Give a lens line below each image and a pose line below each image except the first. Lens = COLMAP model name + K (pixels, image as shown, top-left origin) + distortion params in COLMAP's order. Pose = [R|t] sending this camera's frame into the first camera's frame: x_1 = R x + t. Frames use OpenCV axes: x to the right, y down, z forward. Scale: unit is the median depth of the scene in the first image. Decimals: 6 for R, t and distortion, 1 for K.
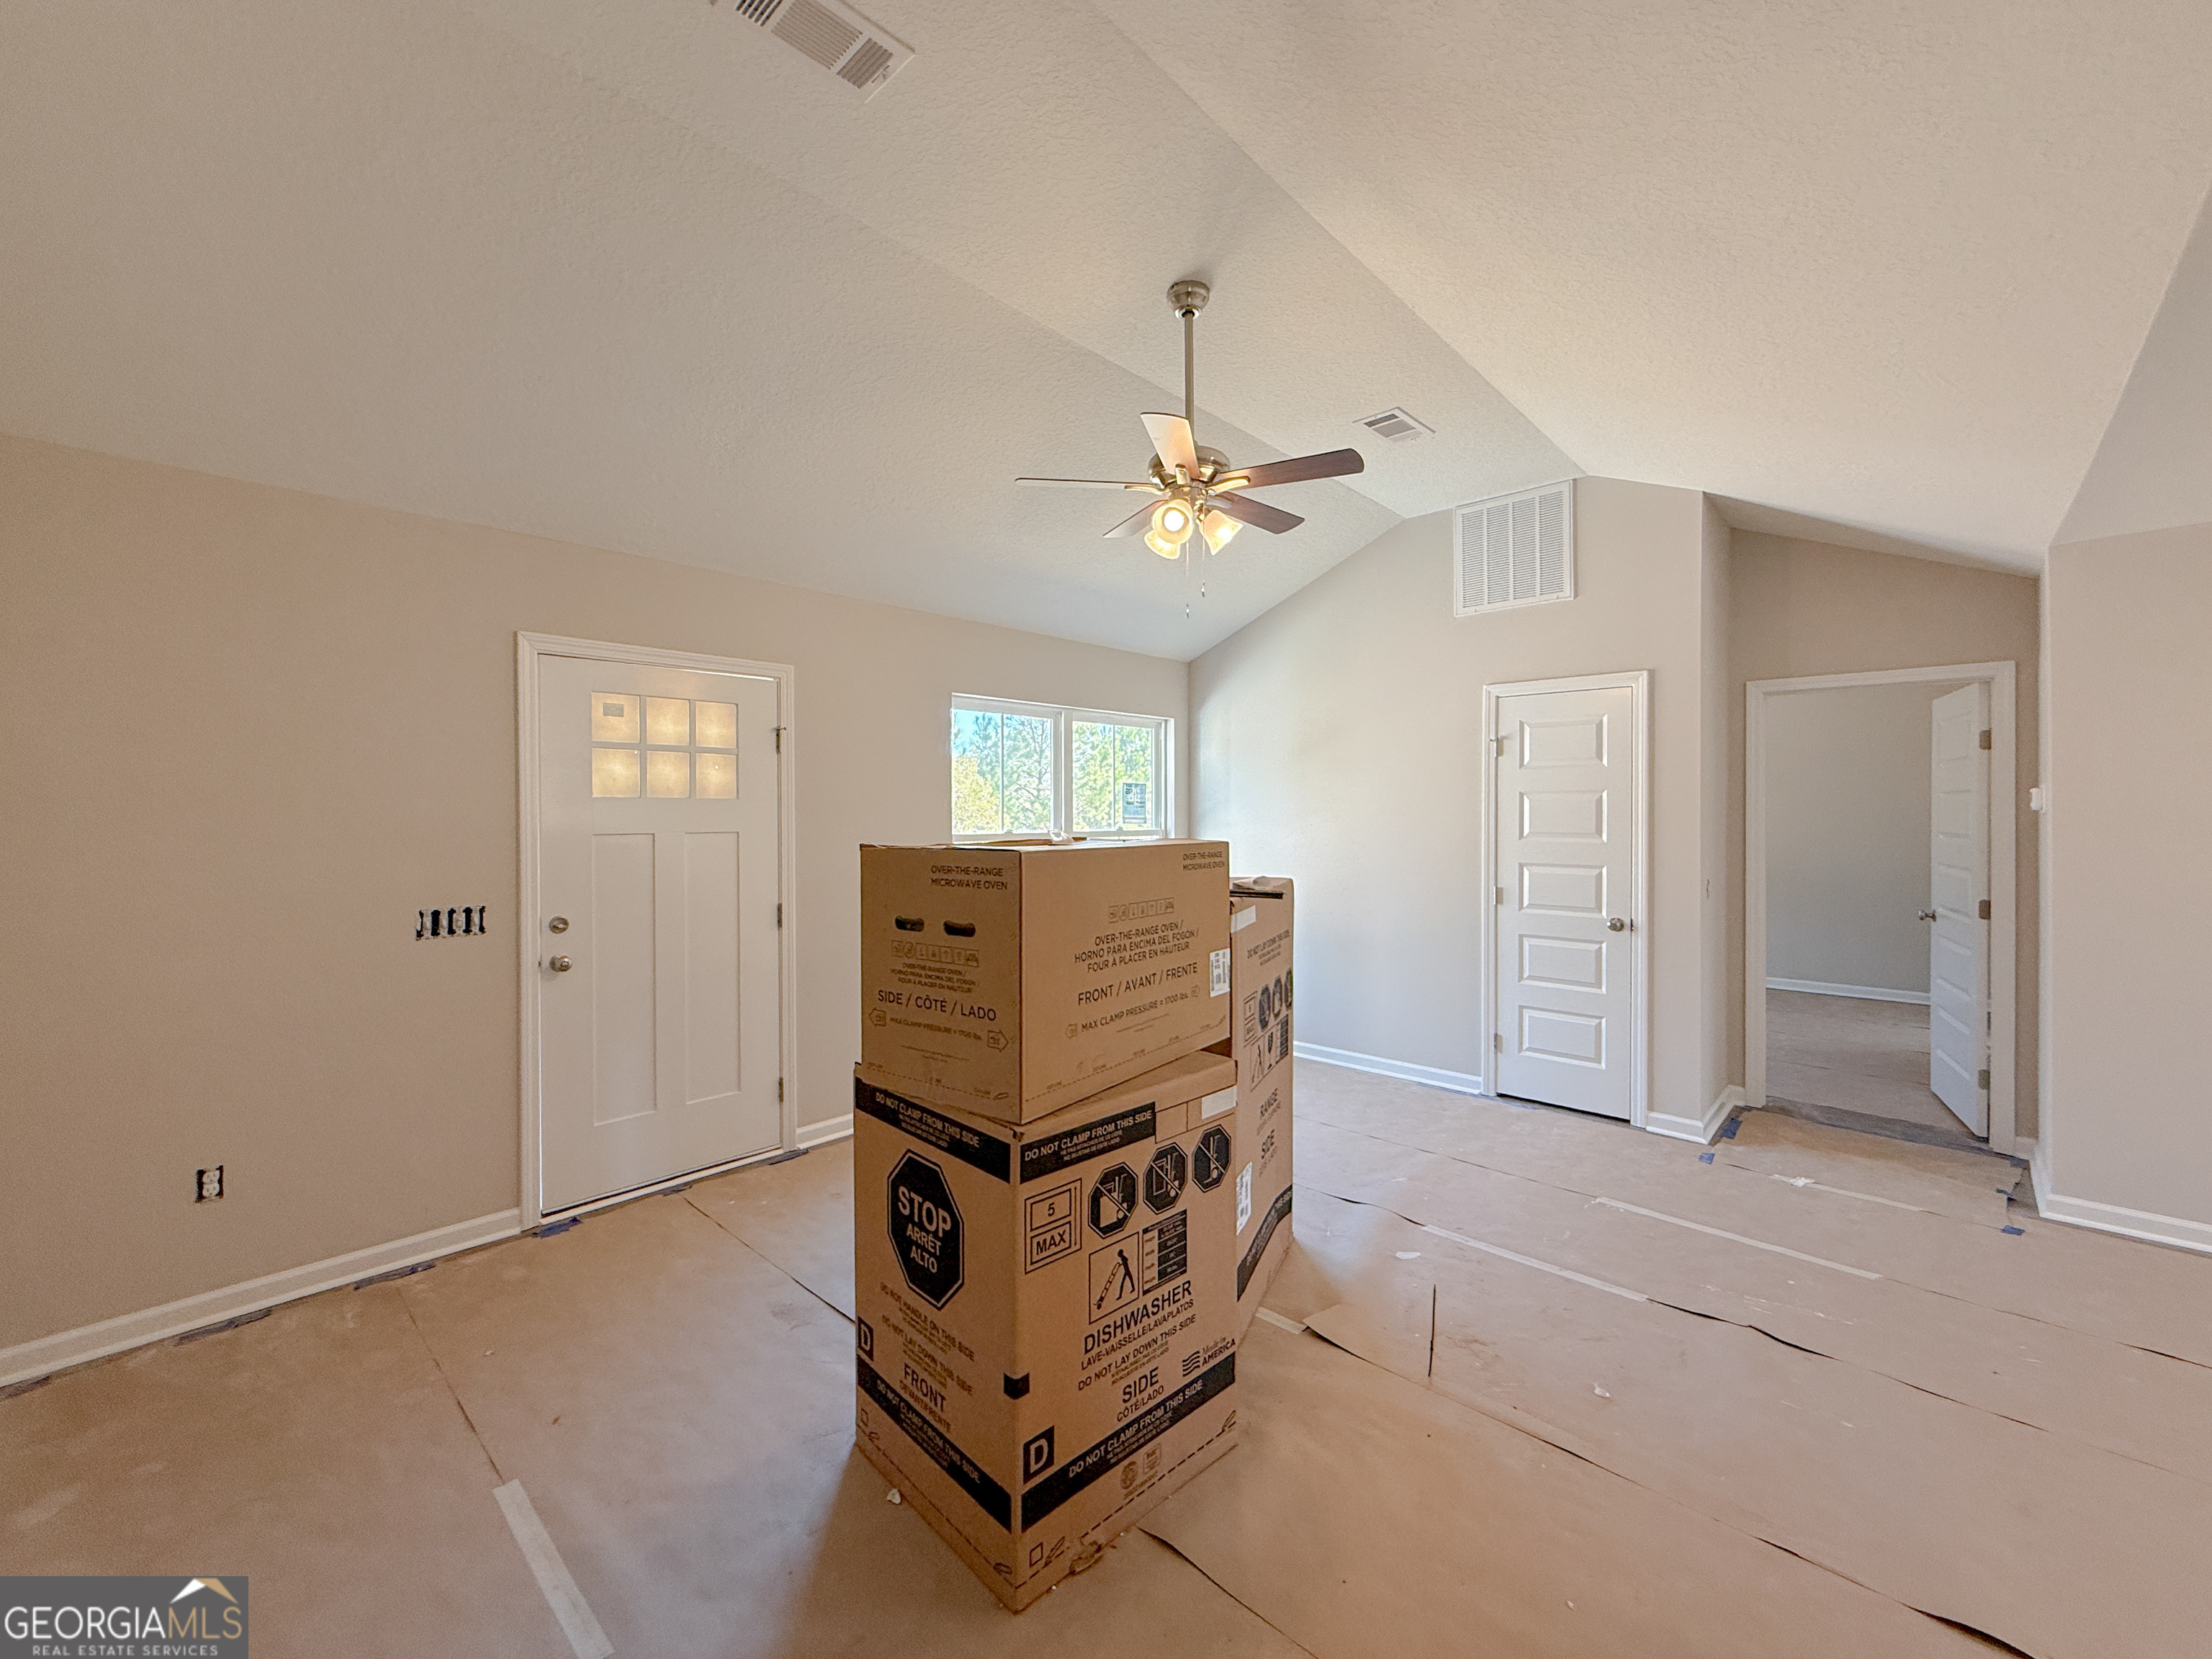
lens RADIAL K [[901.2, 0, 1099.0], [0, 901.2, 821.0], [0, 0, 1]] dist [0.001295, 0.000120]
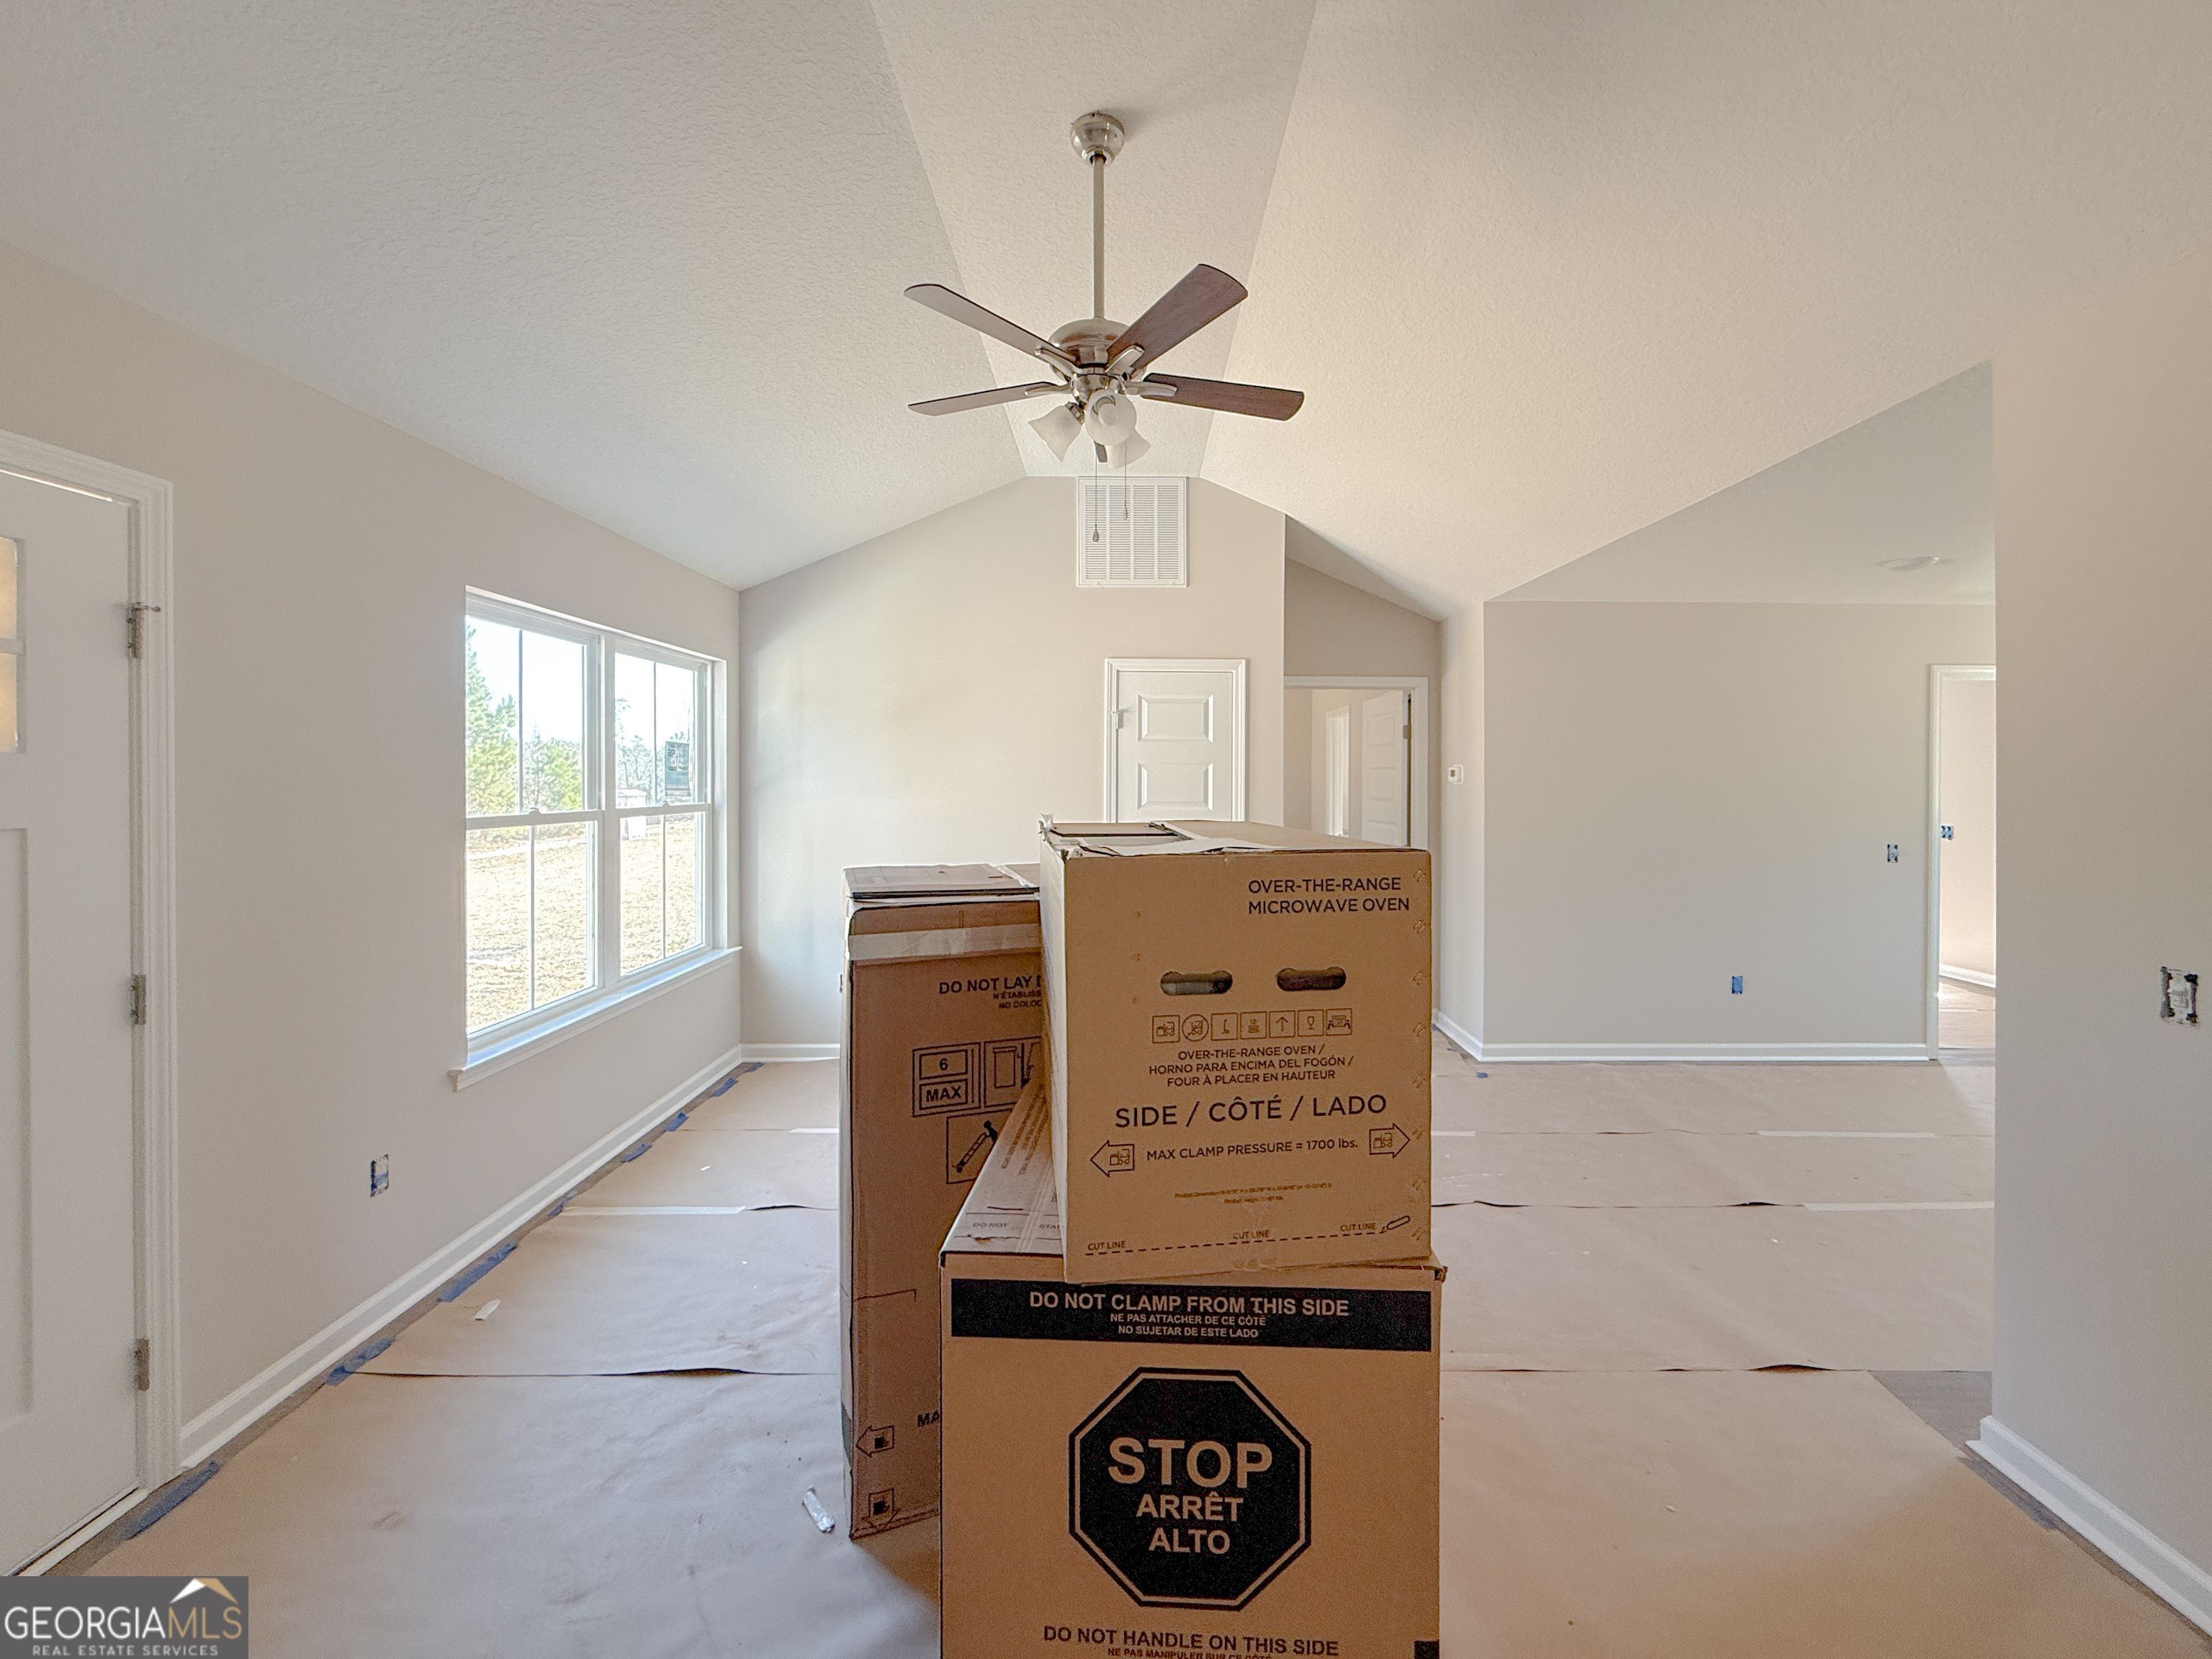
lens RADIAL K [[901.2, 0, 1114.2], [0, 901.2, 787.8], [0, 0, 1]] dist [0.001295, 0.000120]
pose [[0.716993, -0.003943, 0.697069, -0.642930], [0.003439, 0.999992, 0.002119, -0.013734], [-0.697072, 0.000877, 0.717001, 0.605156]]
